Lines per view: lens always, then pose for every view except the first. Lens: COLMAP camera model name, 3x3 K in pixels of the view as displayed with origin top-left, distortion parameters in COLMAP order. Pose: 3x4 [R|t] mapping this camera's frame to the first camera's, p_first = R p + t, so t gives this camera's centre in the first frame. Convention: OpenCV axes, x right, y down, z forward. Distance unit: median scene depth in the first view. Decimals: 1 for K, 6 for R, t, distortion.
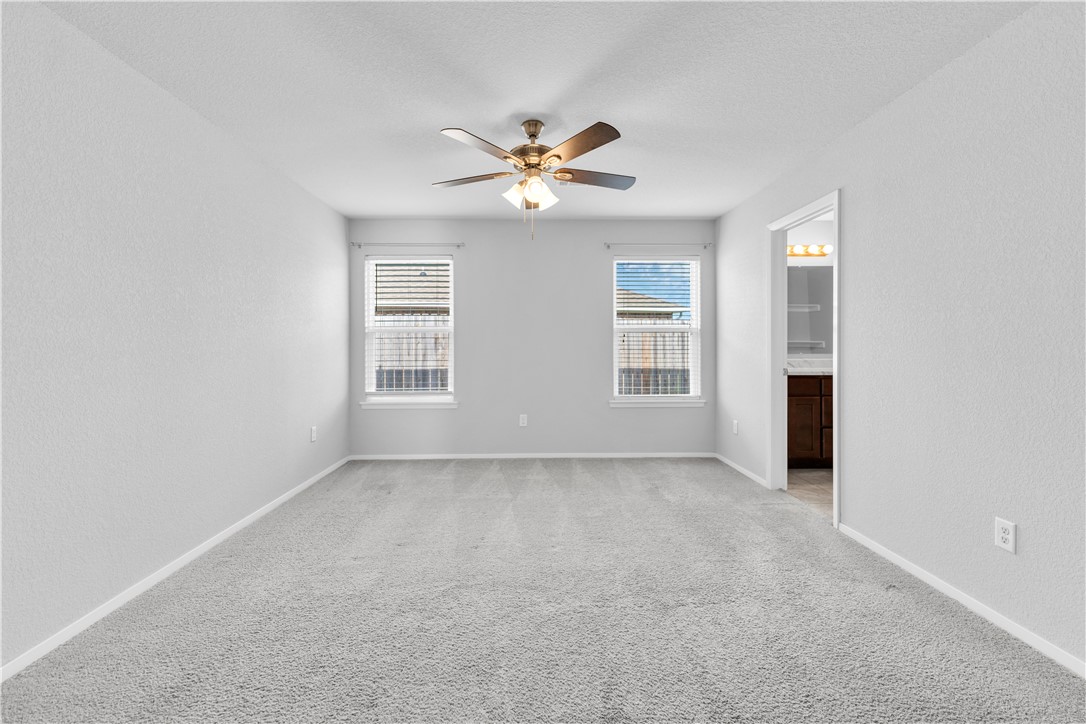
lens RADIAL K [[449.0, 0, 542.6], [0, 449.0, 342.6], [0, 0, 1]] dist [0.004179, -0.000127]
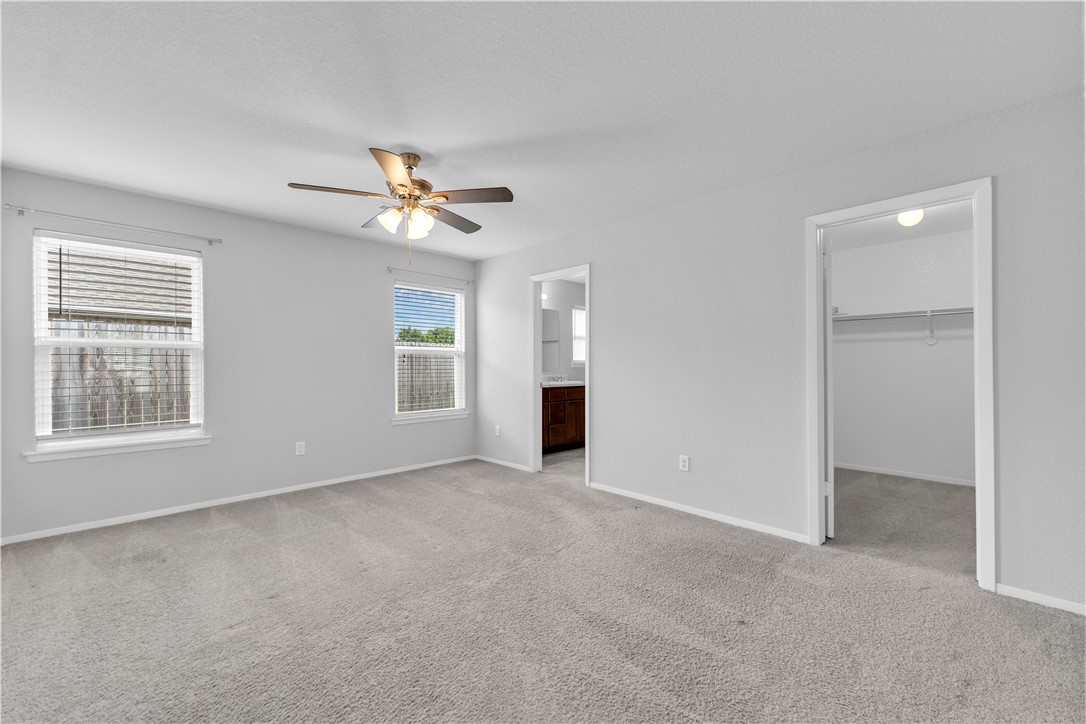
lens RADIAL K [[443.7, 0, 538.5], [0, 443.7, 363.5], [0, 0, 1]] dist [0.006113, -0.000005]
pose [[0.726017, 0.004654, 0.687661, -0.336708], [-0.004979, 0.999986, -0.001511, 0.000959], [-0.687658, -0.002327, 0.726031, 0.019517]]
